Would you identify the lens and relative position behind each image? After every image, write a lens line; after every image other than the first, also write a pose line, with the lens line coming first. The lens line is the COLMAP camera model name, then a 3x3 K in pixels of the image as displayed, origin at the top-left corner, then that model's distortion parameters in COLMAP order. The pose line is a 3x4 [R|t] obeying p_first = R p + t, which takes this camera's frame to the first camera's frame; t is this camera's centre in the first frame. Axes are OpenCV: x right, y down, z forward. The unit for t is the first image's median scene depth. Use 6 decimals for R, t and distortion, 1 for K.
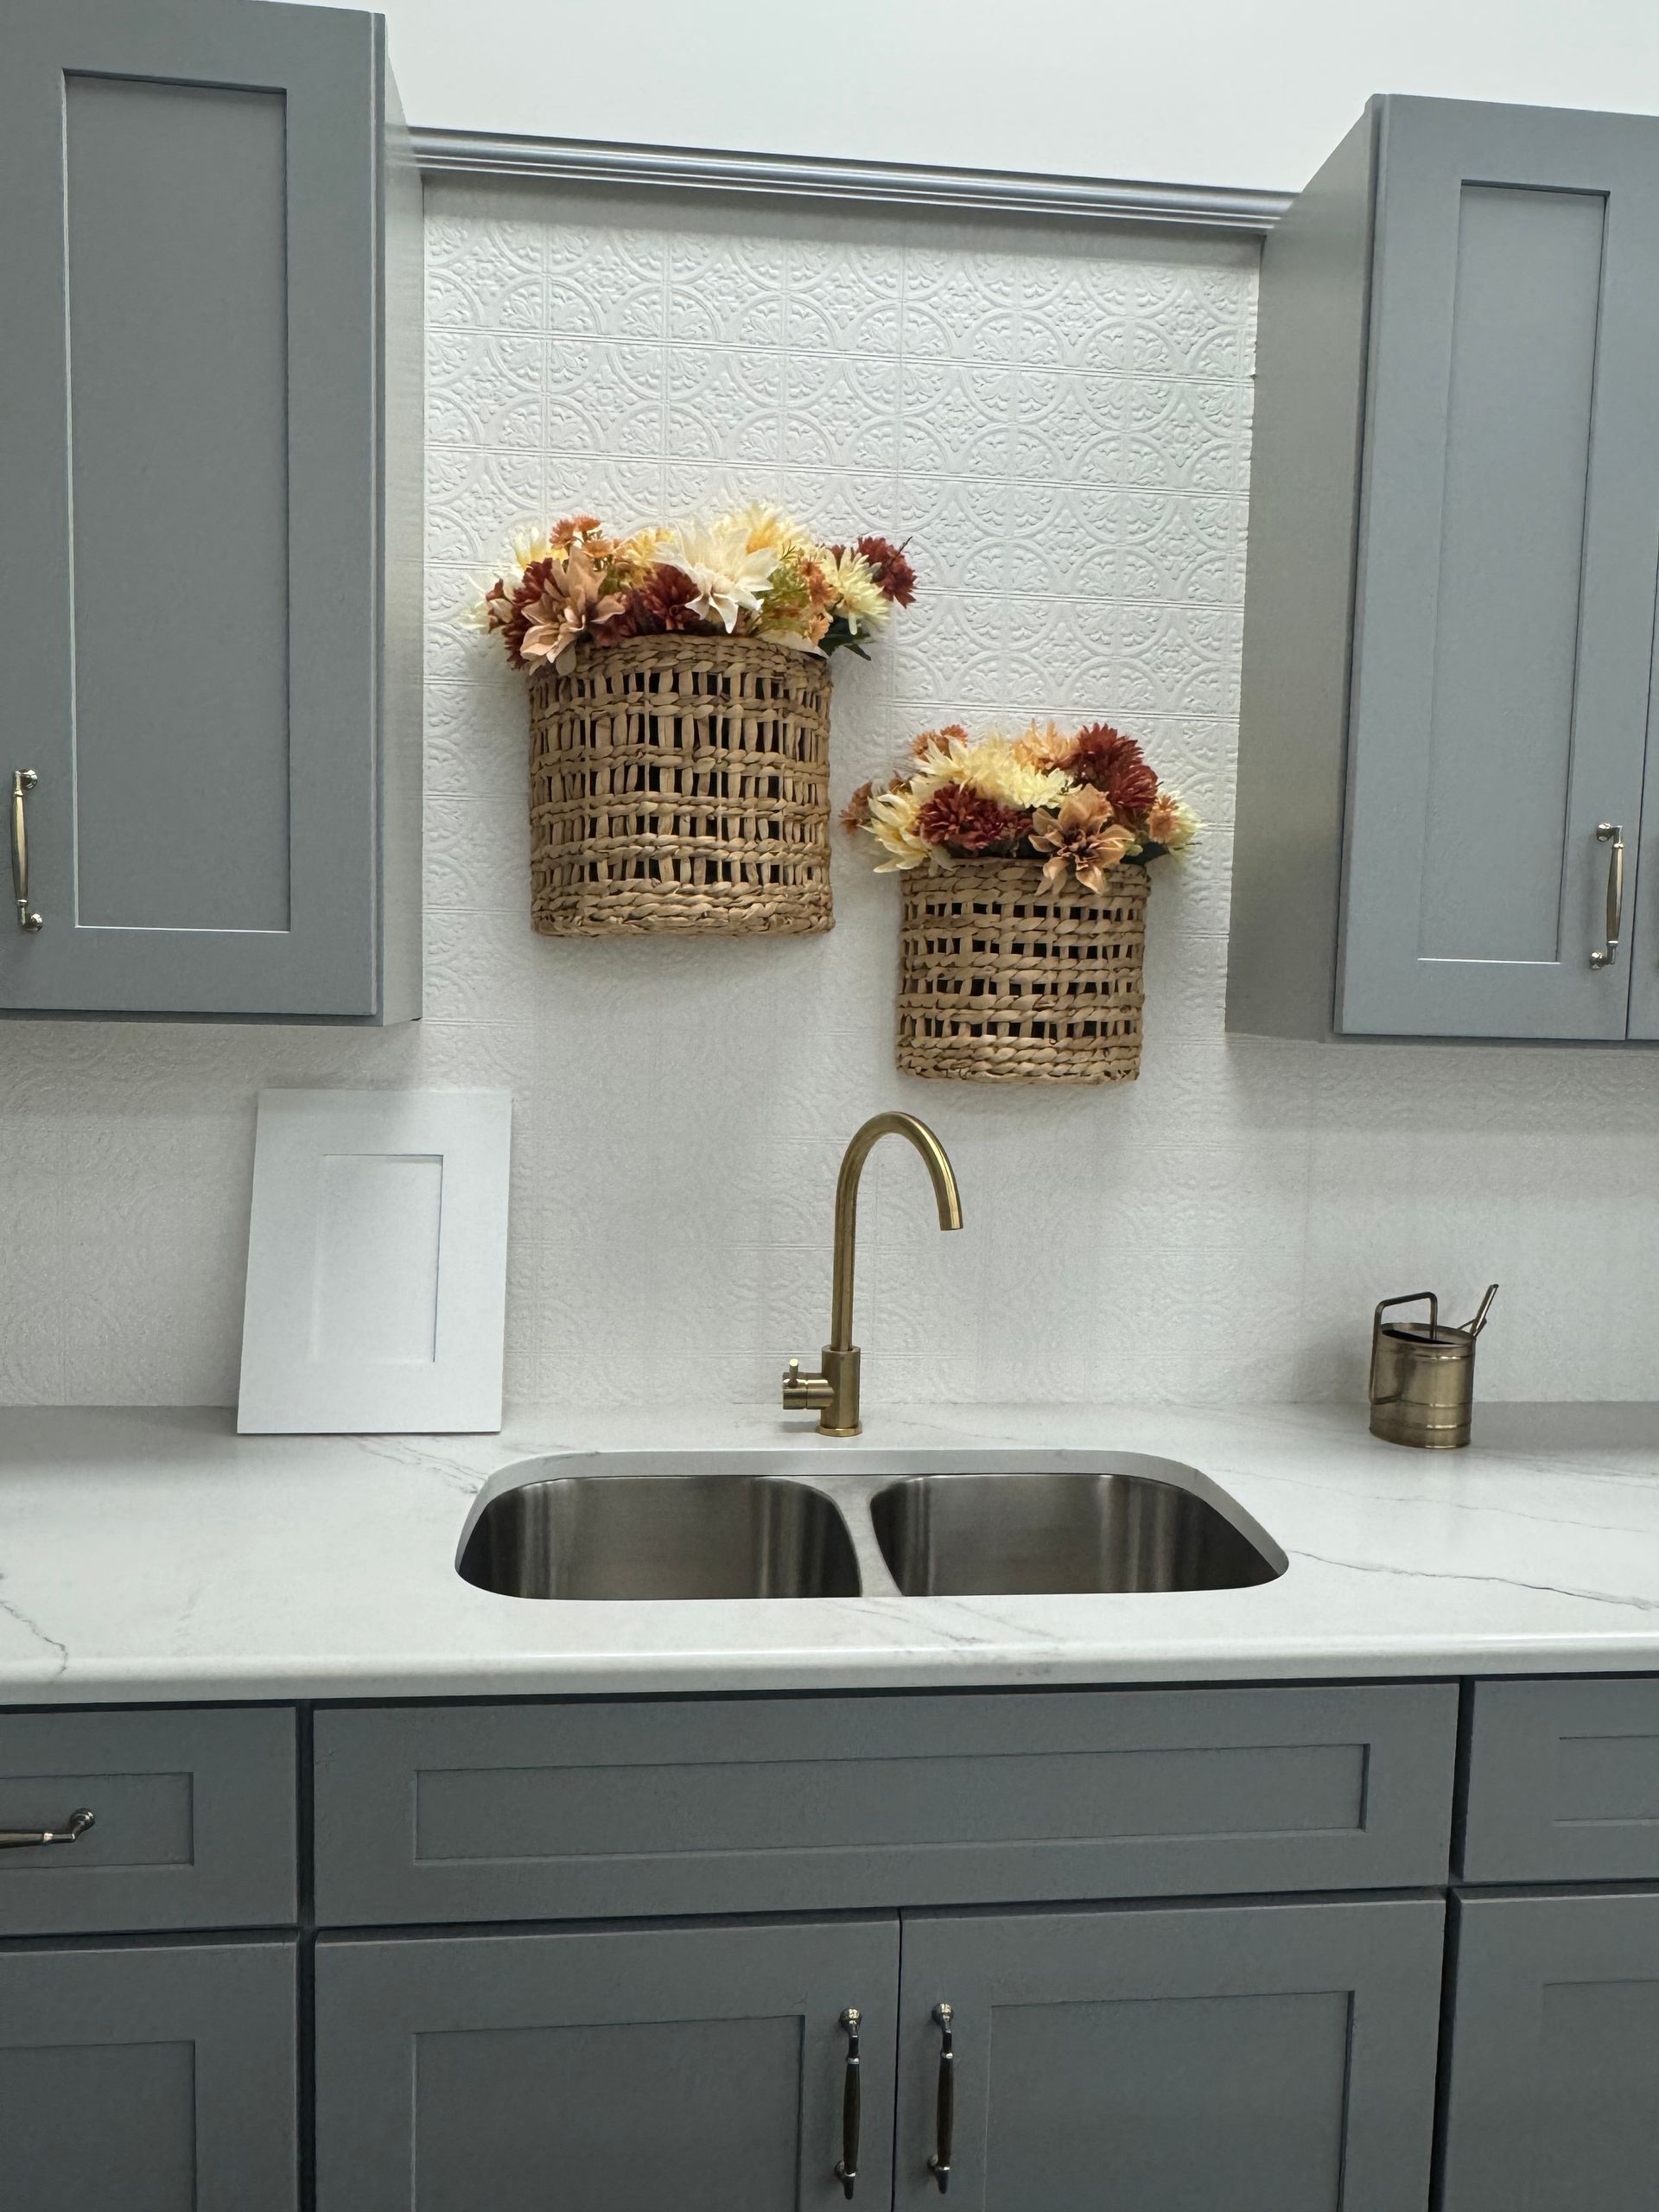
lens RADIAL K [[1496.5, 0, 839.6], [0, 1496.5, 1101.4], [0, 0, 1]] dist [-0.003716, -0.000765]
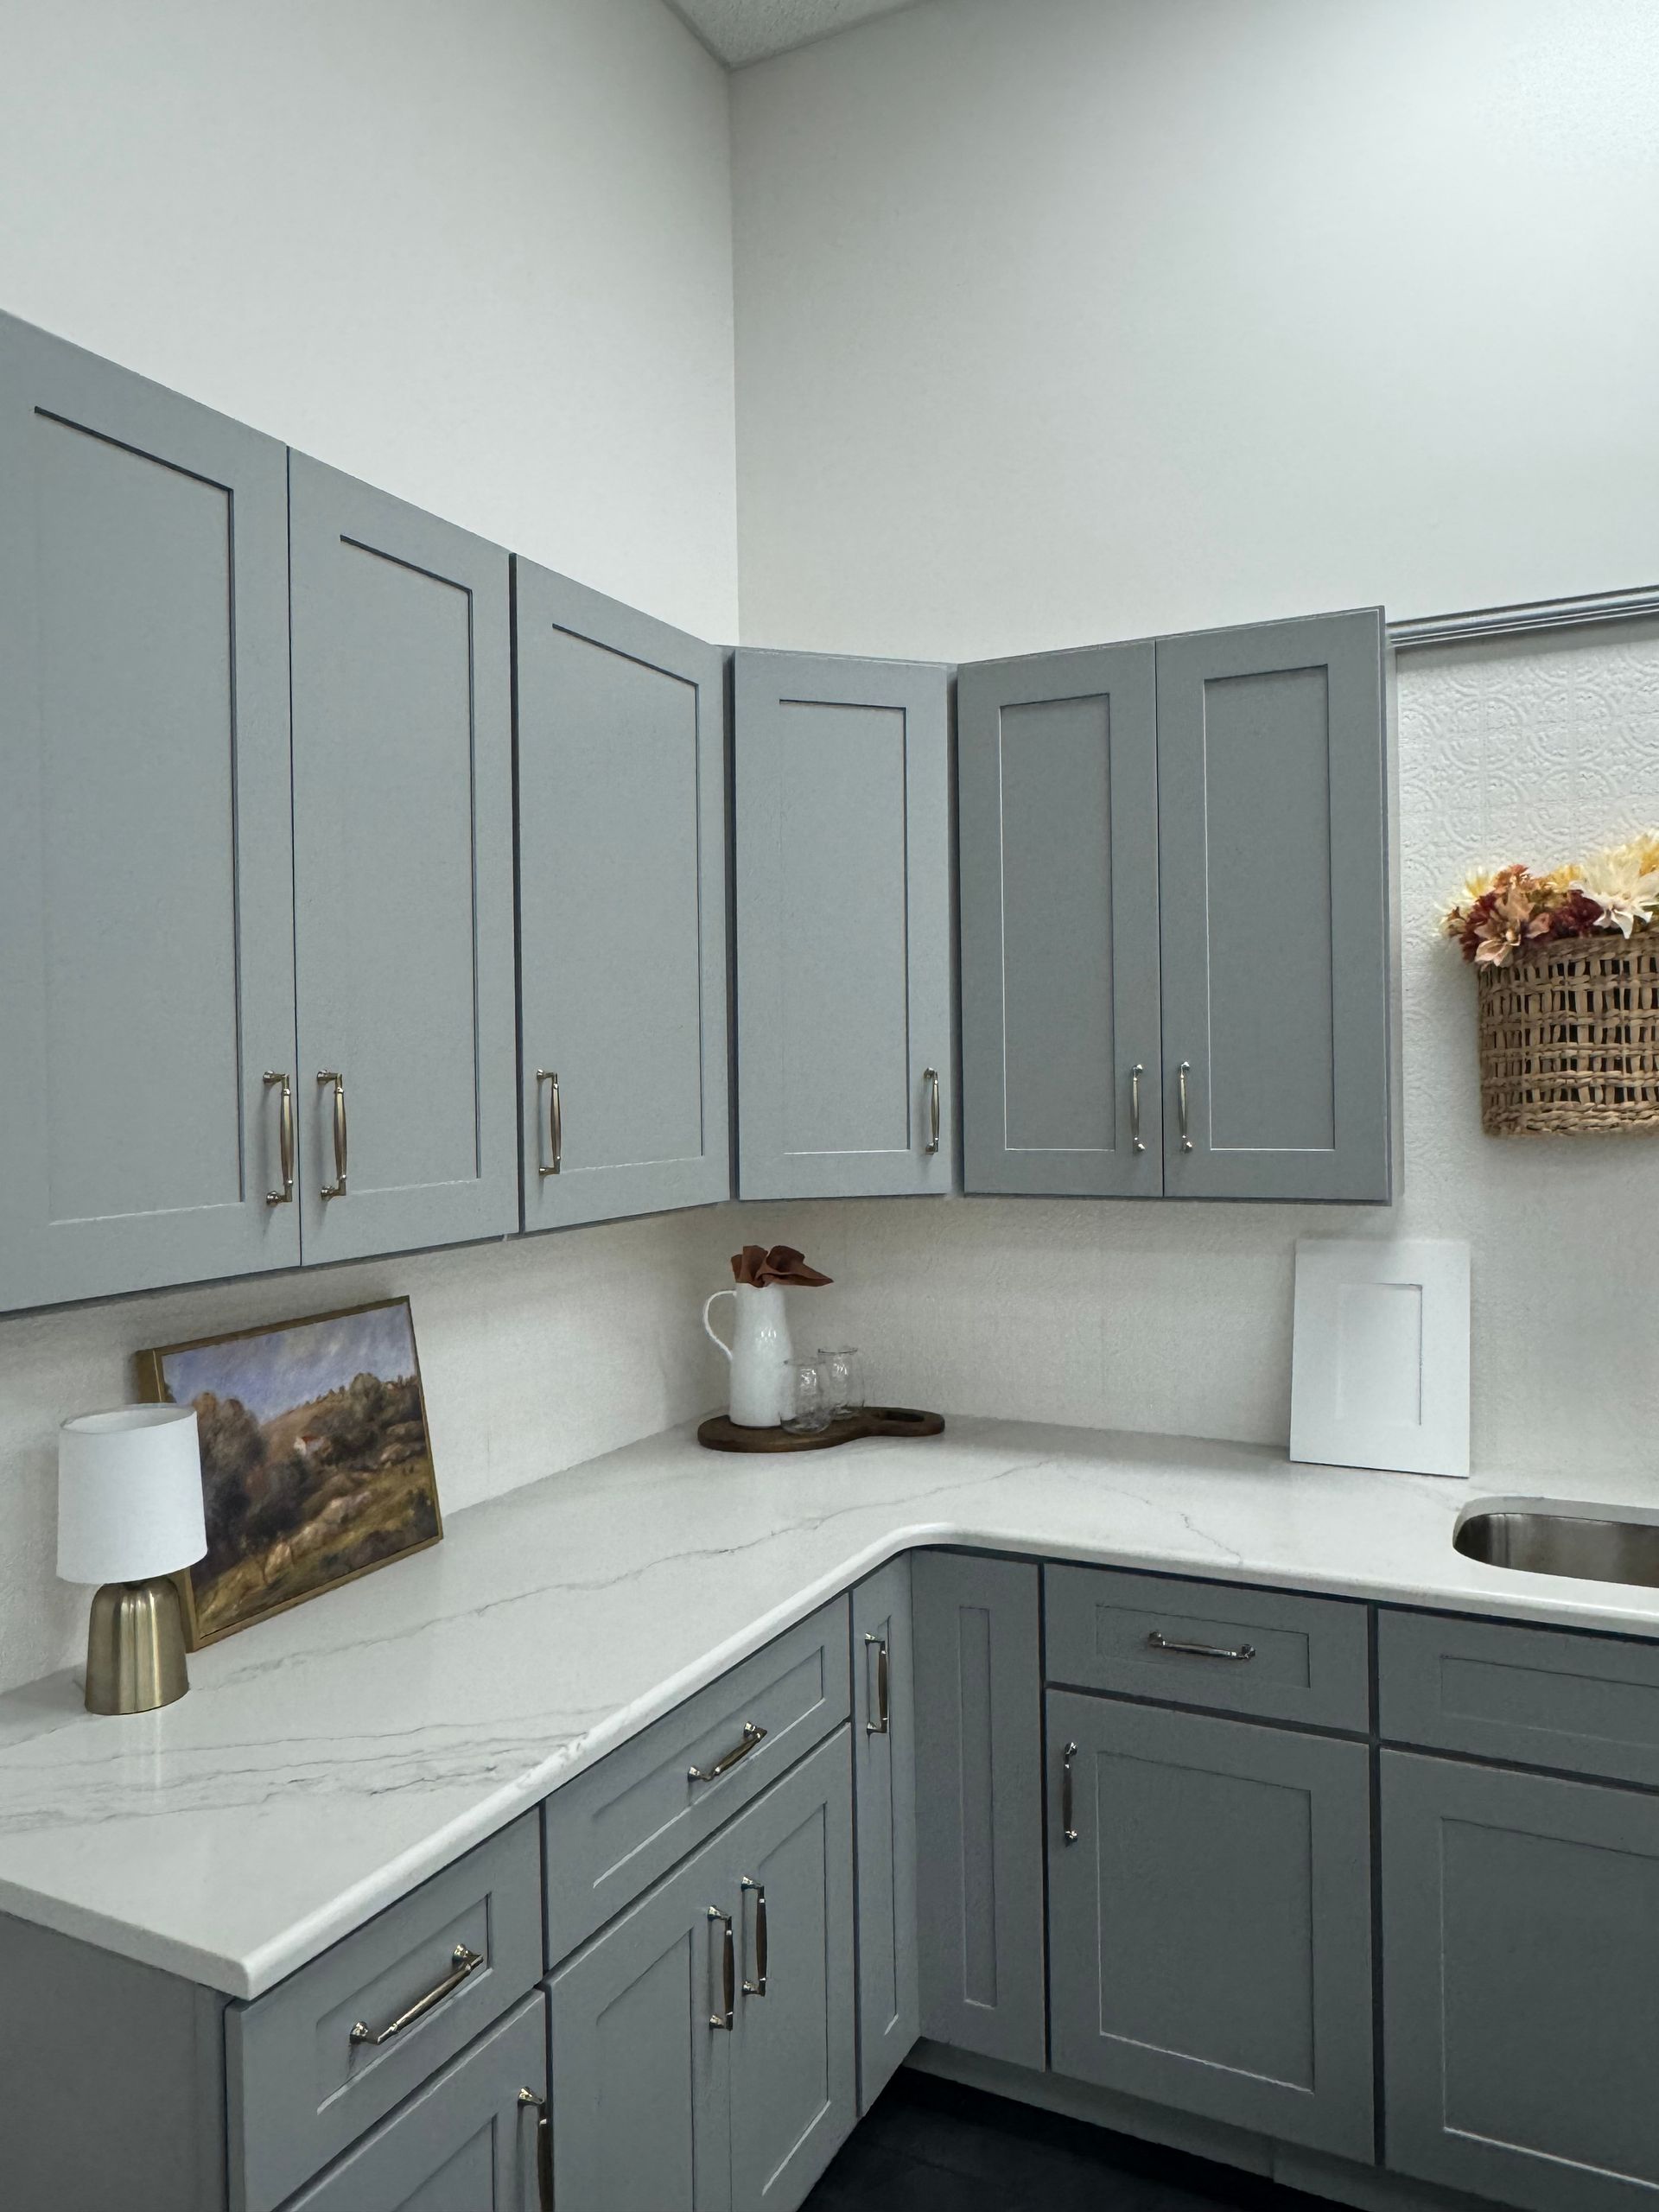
lens RADIAL K [[1496.5, 0, 839.6], [0, 1496.5, 1101.4], [0, 0, 1]] dist [-0.003716, -0.000765]
pose [[0.840959, -0.032814, -0.540103, 0.060664], [-0.004353, 0.997717, -0.067395, -0.047279], [0.541081, 0.059027, 0.838896, -0.613881]]
